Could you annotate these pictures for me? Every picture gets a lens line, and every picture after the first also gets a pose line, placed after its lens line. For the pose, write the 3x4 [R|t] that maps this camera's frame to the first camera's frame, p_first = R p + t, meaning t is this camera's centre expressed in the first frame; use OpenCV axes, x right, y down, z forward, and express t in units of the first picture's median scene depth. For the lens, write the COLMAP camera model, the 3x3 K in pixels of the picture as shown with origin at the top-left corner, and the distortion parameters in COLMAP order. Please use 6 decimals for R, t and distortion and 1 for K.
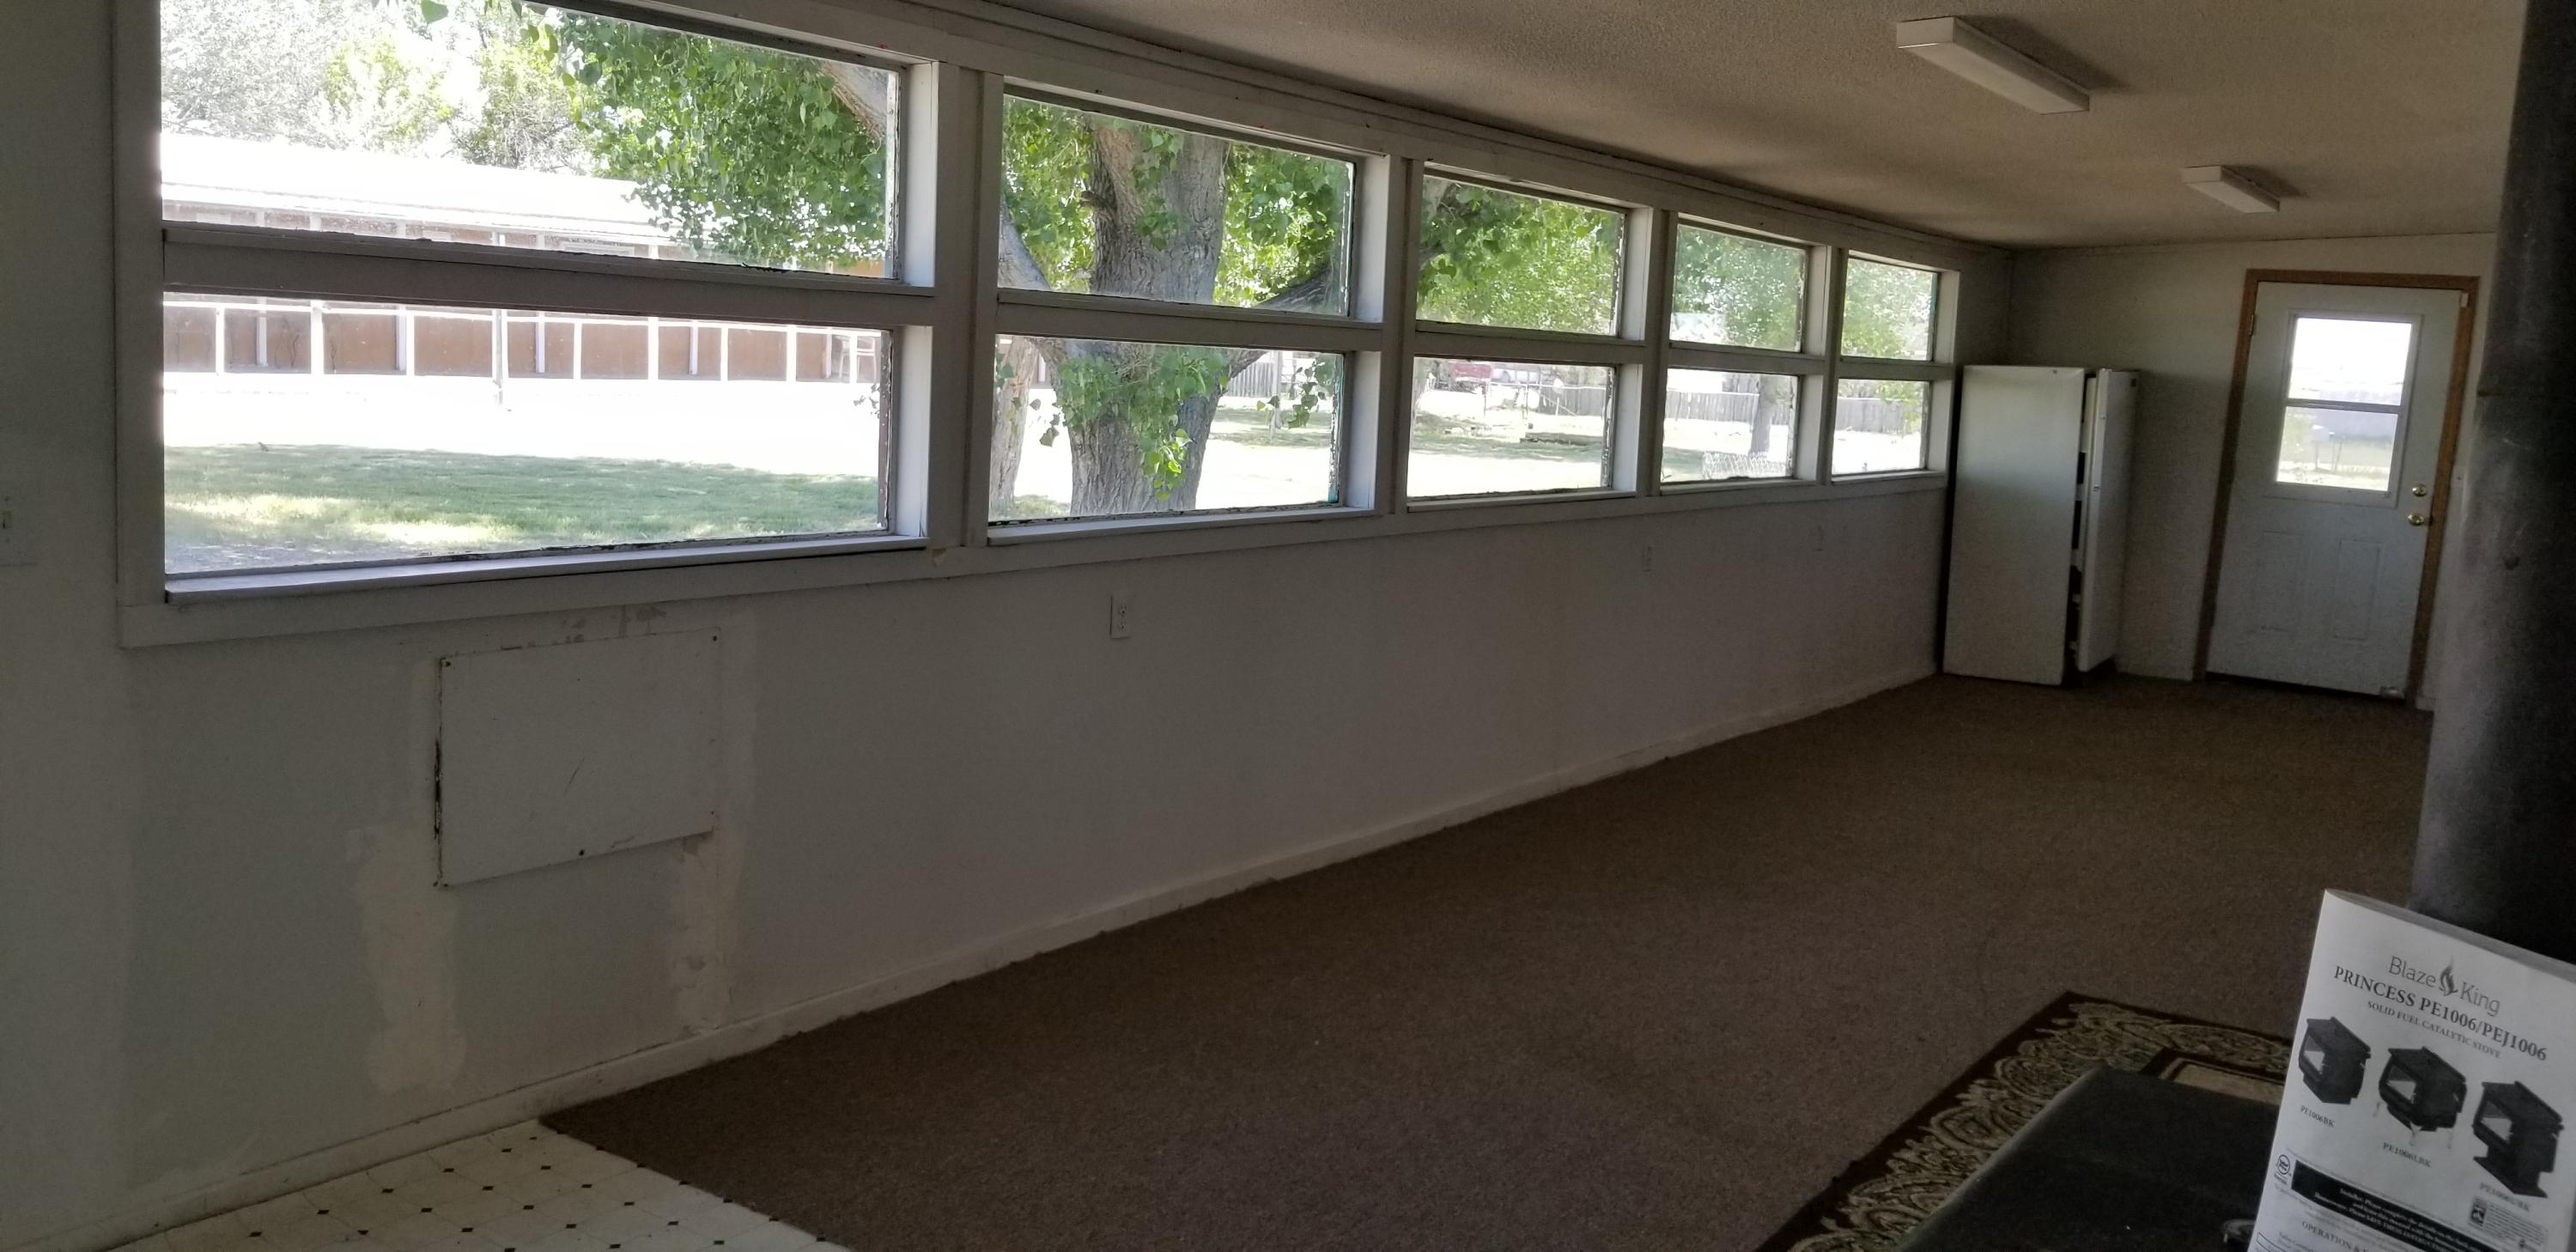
lens RADIAL K [[2031.5, 0, 1303.1], [0, 2031.5, 632.3], [0, 0, 1]] dist [0.060976, -0.079572]
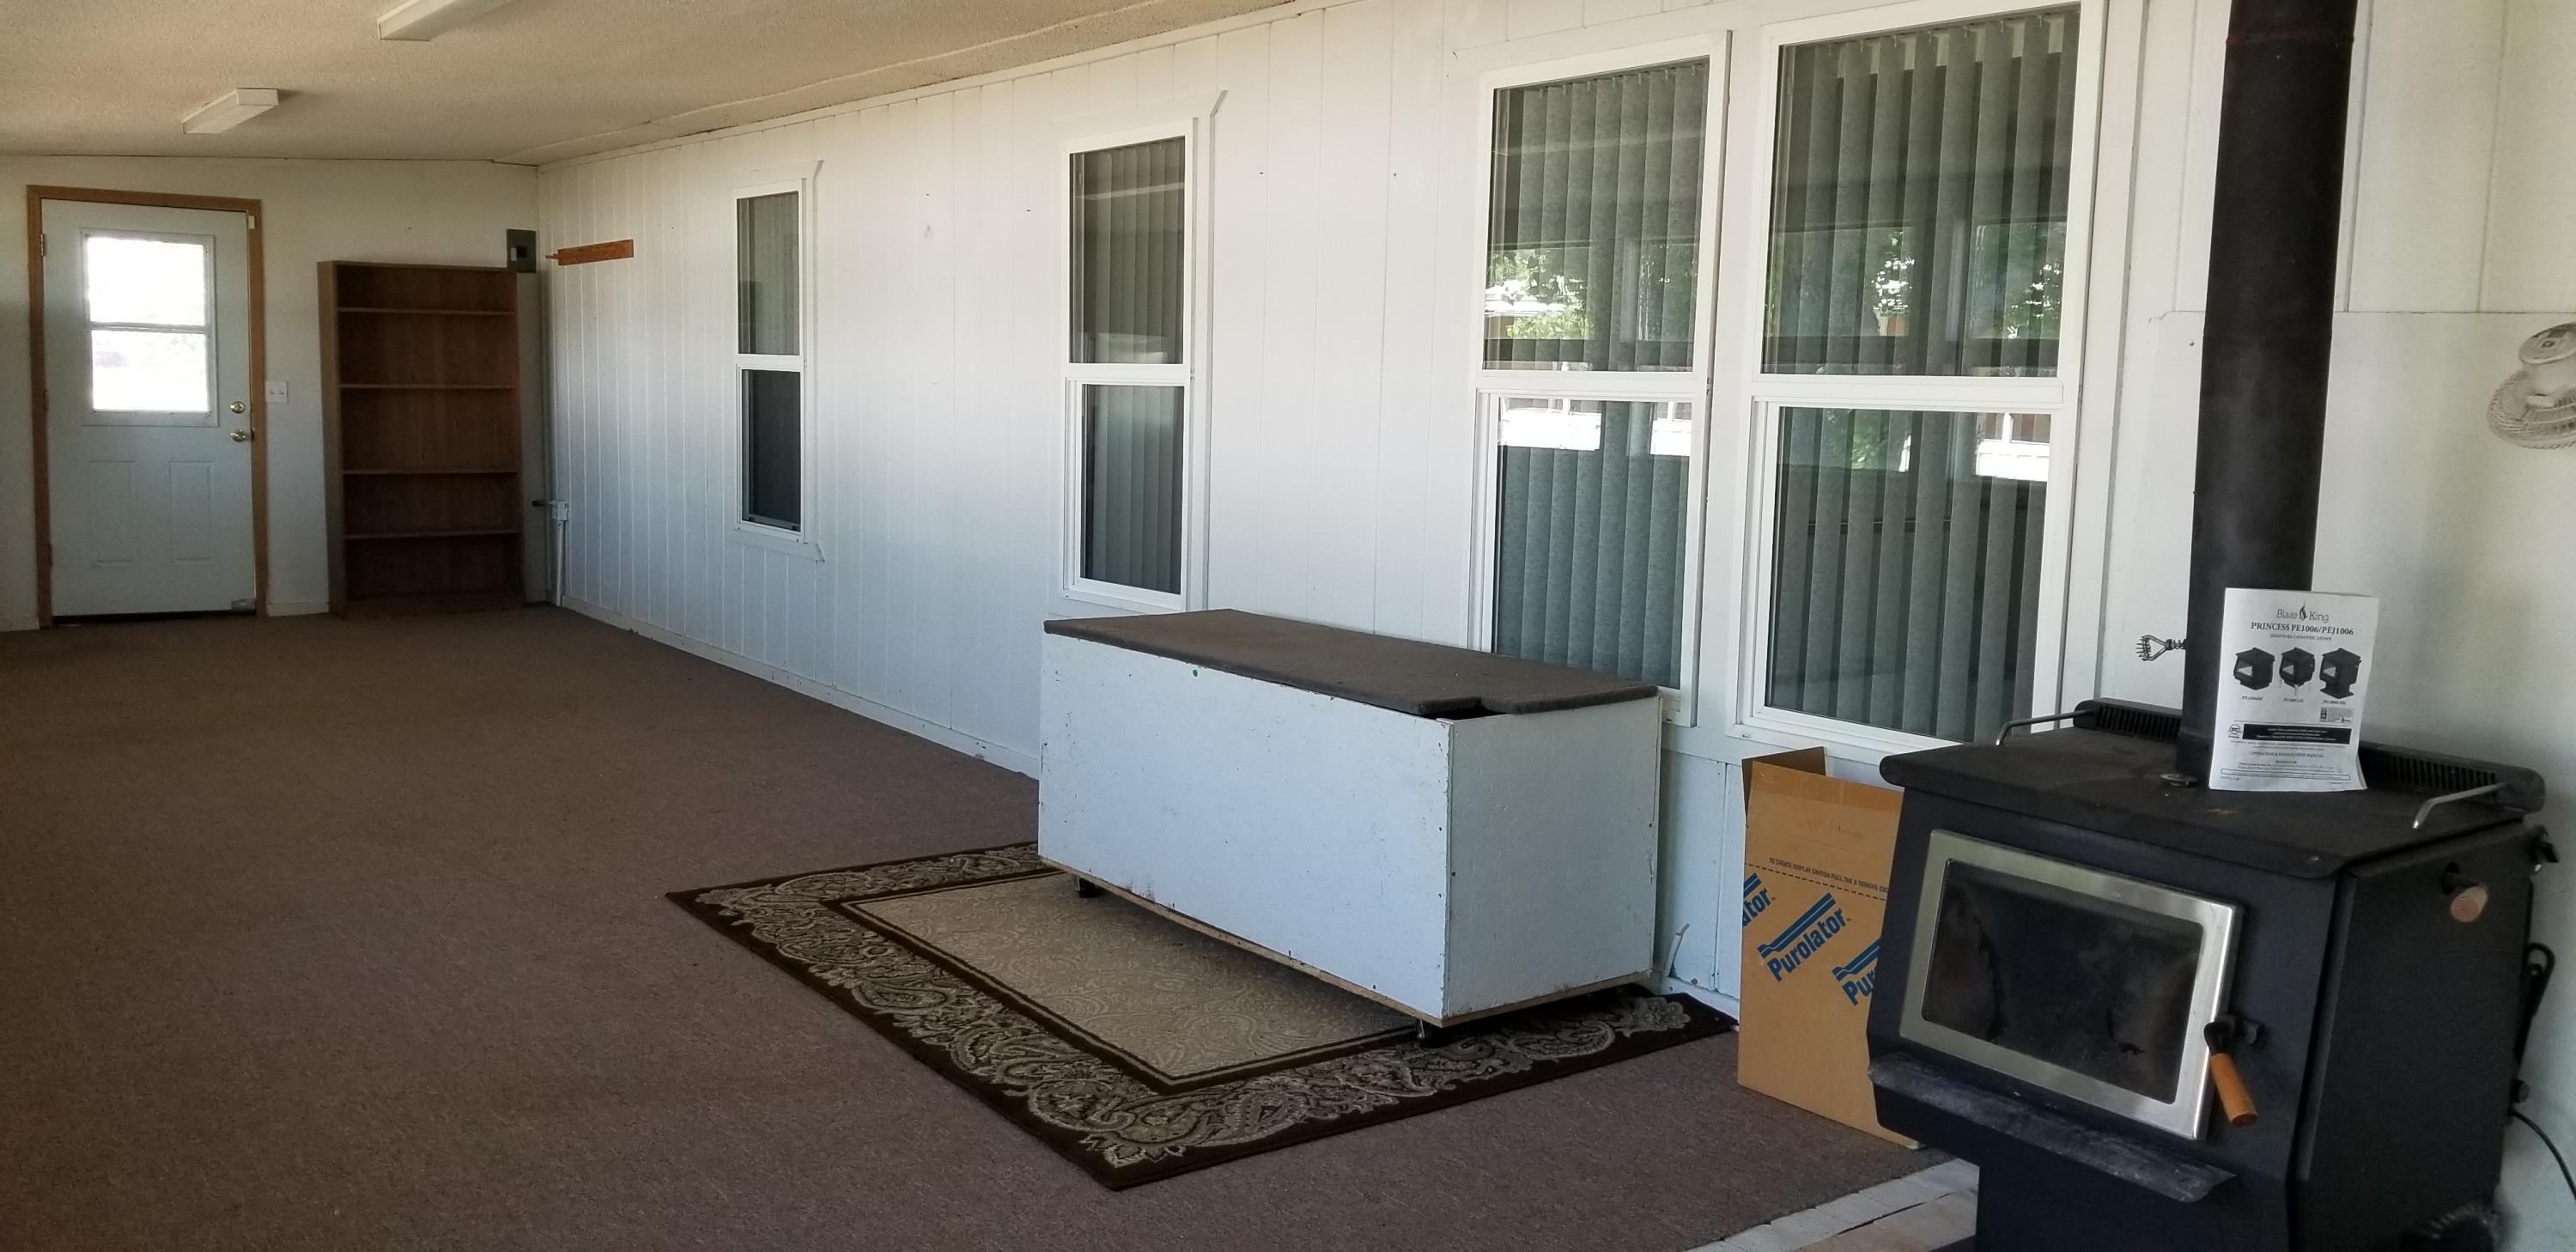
lens RADIAL K [[2031.5, 0, 1205.8], [0, 2031.5, 614.7], [0, 0, 1]] dist [0.060976, -0.079572]
pose [[0.362100, -0.166983, 0.917061, -0.561001], [0.131457, 0.983139, 0.127109, -0.077307], [-0.922823, 0.074528, 0.377946, 0.386687]]
